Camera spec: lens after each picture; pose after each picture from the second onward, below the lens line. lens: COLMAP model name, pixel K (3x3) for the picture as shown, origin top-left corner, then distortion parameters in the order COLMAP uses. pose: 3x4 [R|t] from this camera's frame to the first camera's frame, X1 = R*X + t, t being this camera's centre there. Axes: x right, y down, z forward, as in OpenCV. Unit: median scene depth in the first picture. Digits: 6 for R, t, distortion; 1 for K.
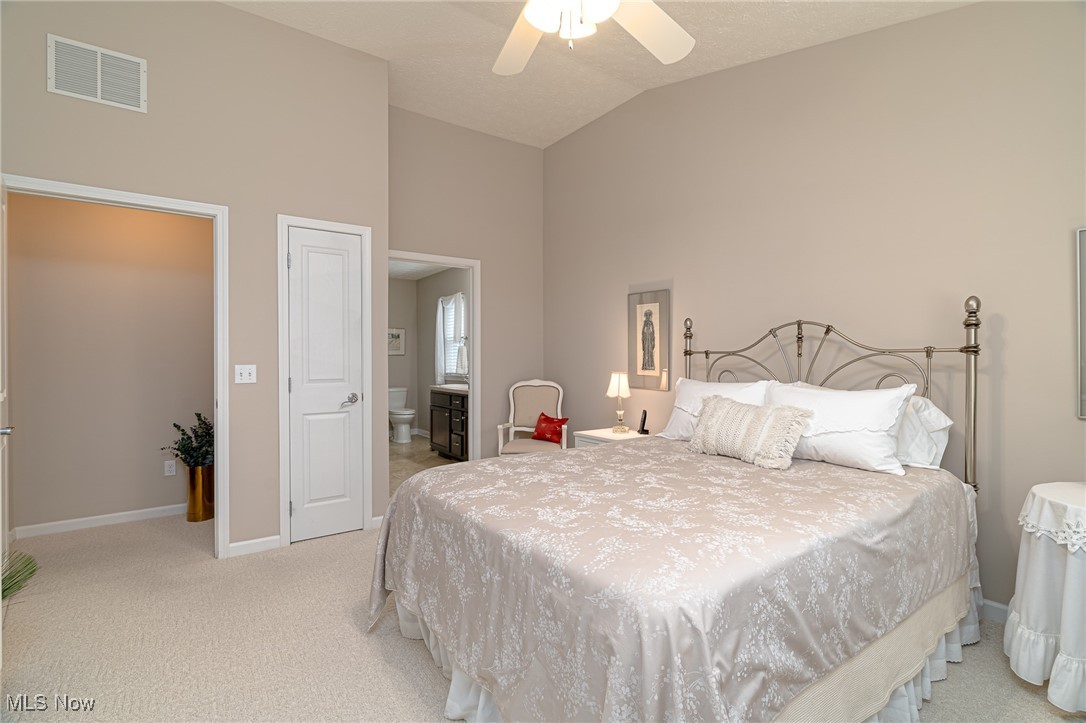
lens RADIAL K [[492.7, 0, 539.3], [0, 492.7, 360.0], [0, 0, 1]] dist [-0.002746, 0.001377]
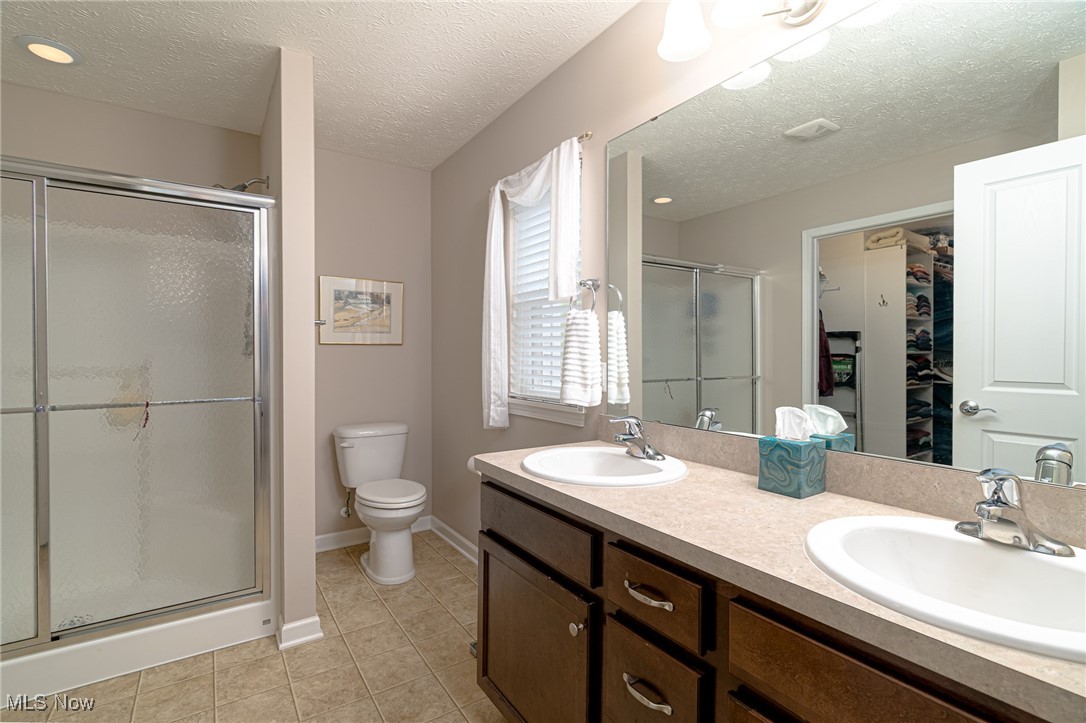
lens RADIAL K [[492.7, 0, 540.7], [0, 492.7, 358.4], [0, 0, 1]] dist [-0.002746, 0.001377]
pose [[0.999623, 0.007040, -0.026530, -0.143312], [-0.006964, 0.999971, 0.002945, -0.000521], [0.026550, -0.002760, 0.999644, 0.579830]]
